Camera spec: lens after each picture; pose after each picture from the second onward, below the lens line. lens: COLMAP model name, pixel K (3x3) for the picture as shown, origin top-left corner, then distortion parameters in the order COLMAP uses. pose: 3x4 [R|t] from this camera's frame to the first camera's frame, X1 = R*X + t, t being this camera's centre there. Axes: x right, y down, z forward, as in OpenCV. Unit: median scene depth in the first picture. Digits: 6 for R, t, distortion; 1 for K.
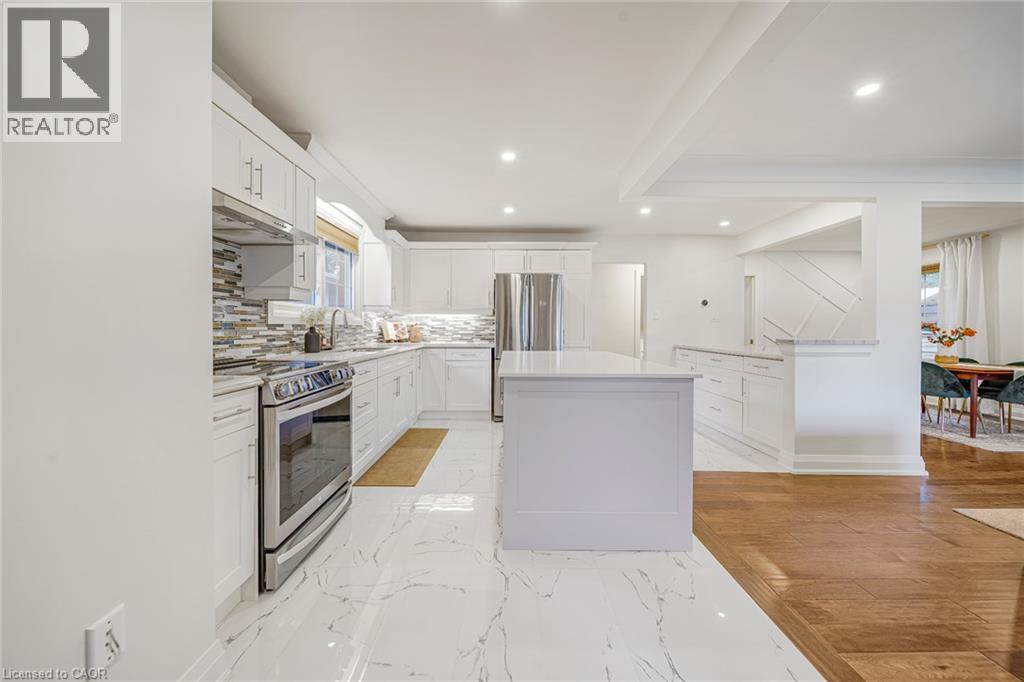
lens RADIAL K [[371.6, 0, 506.0], [0, 371.6, 330.8], [0, 0, 1]] dist [-0.002629, -0.000475]
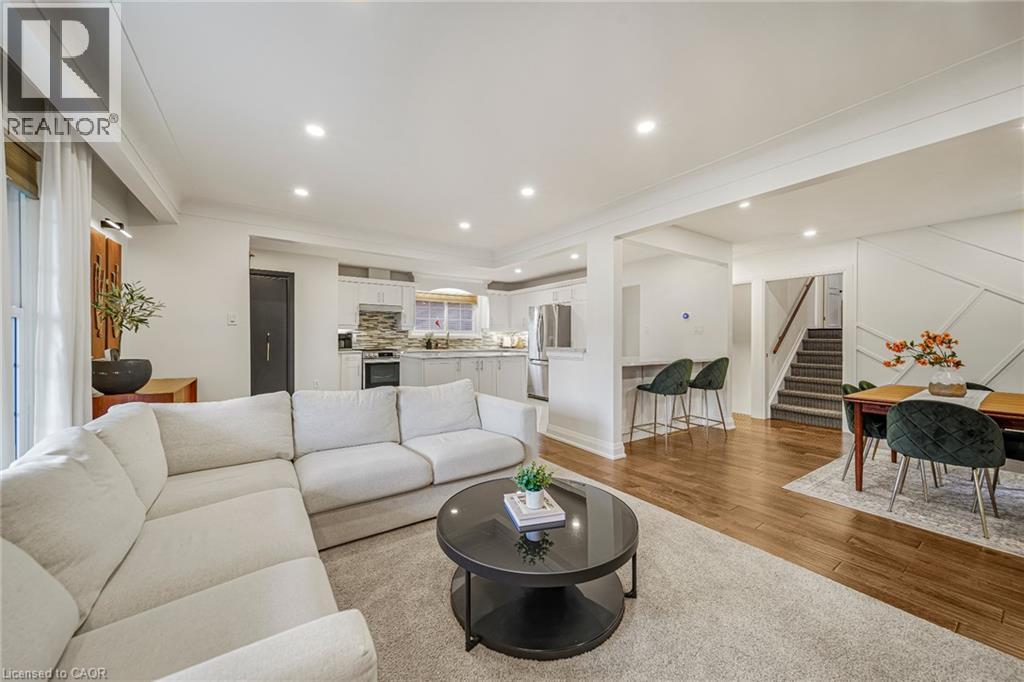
lens RADIAL K [[365.1, 0, 511.6], [0, 365.1, 339.2], [0, 0, 1]] dist [-0.006731, -0.000251]
pose [[0.564414, -0.001484, -0.825491, 1.704797], [-0.009002, 0.999928, -0.007953, 0.004056], [0.825443, 0.011920, 0.564360, 0.034232]]
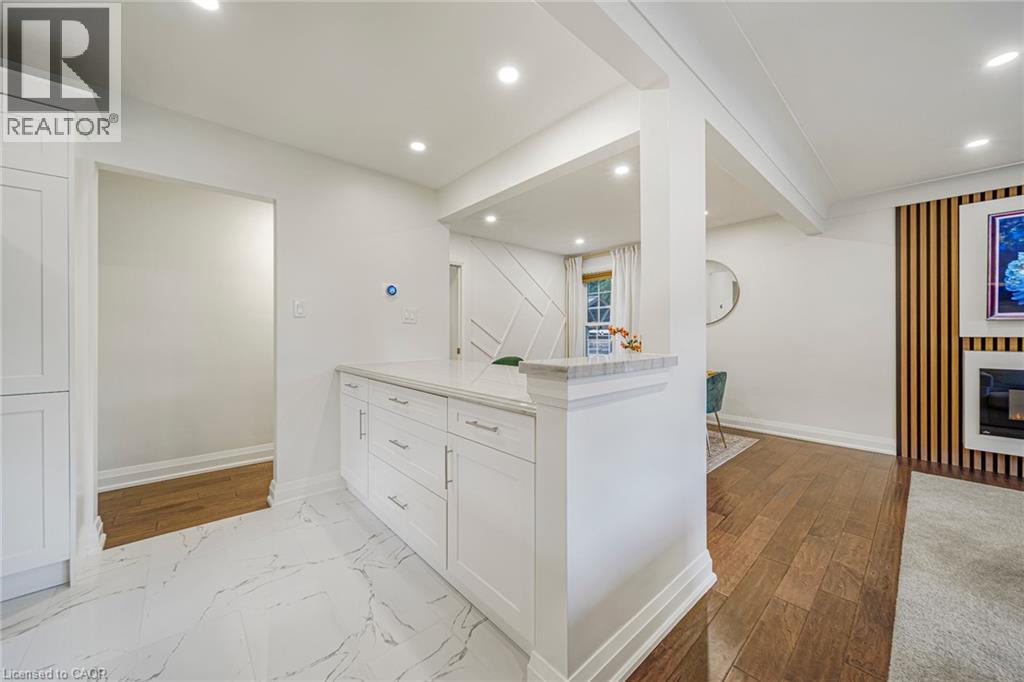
lens RADIAL K [[369.0, 0, 513.5], [0, 369.0, 335.3], [0, 0, 1]] dist [0.001665, -0.001994]
pose [[0.739717, -0.007811, 0.672873, 0.443090], [0.009630, 0.999953, 0.001022, -0.005422], [-0.672849, 0.005724, 0.739757, 0.683586]]
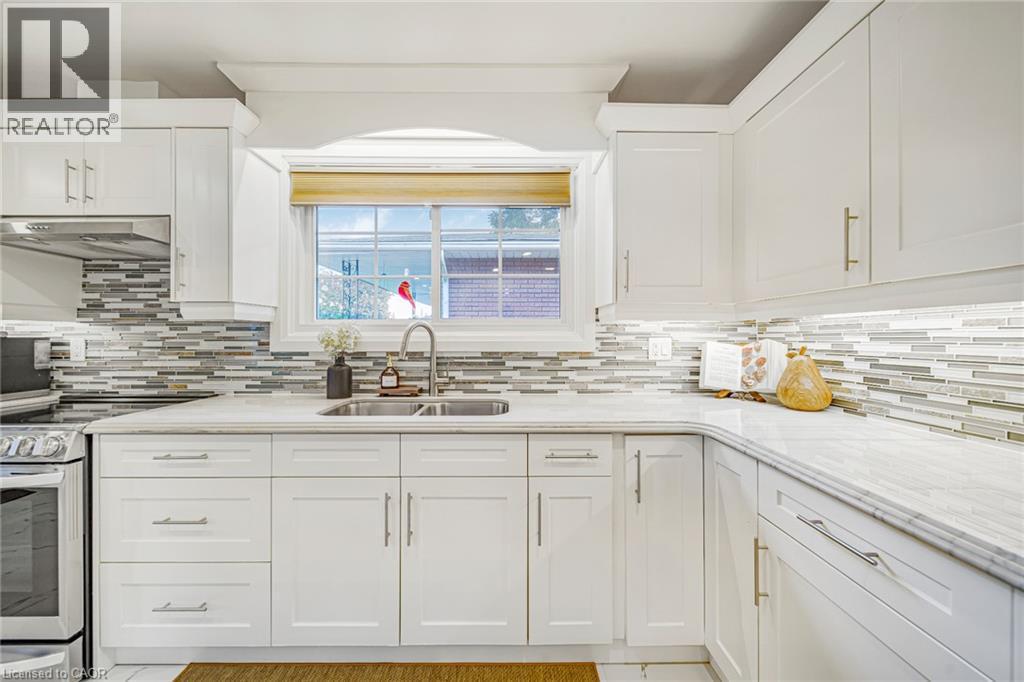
lens RADIAL K [[369.0, 0, 513.5], [0, 369.0, 335.3], [0, 0, 1]] dist [0.001665, -0.001994]
pose [[0.014935, -0.008386, -0.999853, 0.095403], [-0.008699, 0.999926, -0.008517, -0.038934], [0.999851, 0.008824, 0.014861, 1.147887]]
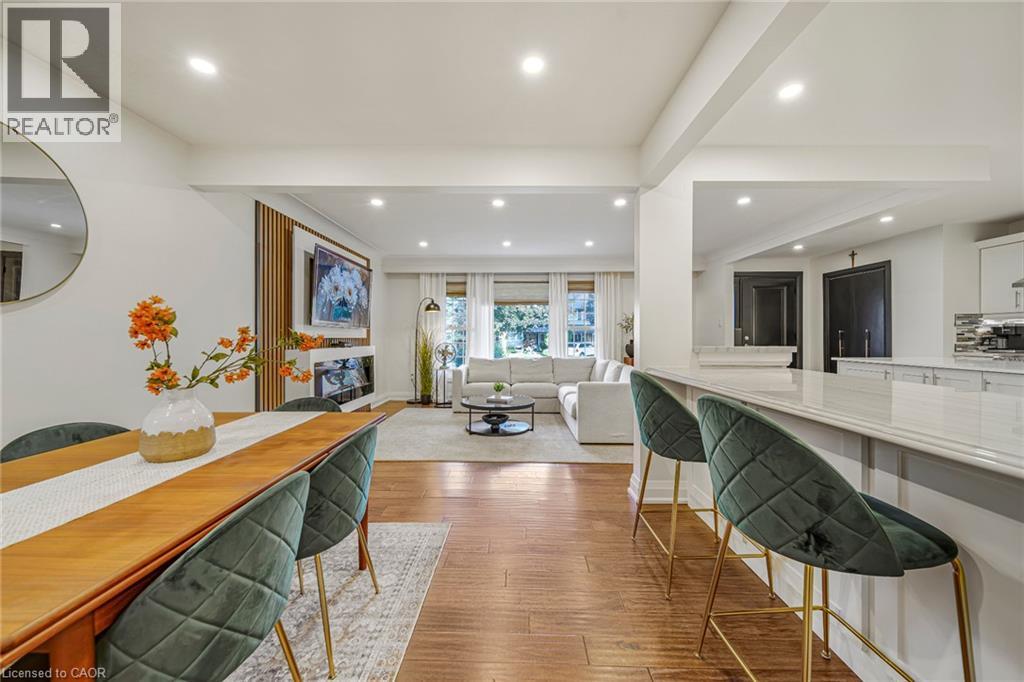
lens RADIAL K [[373.6, 0, 510.9], [0, 373.6, 337.7], [0, 0, 1]] dist [-0.001689, -0.000262]
pose [[-0.999931, -0.002937, 0.011383, 1.249105], [-0.002812, 0.999936, 0.010960, -0.004746], [-0.011414, 0.010927, -0.999875, 1.690283]]
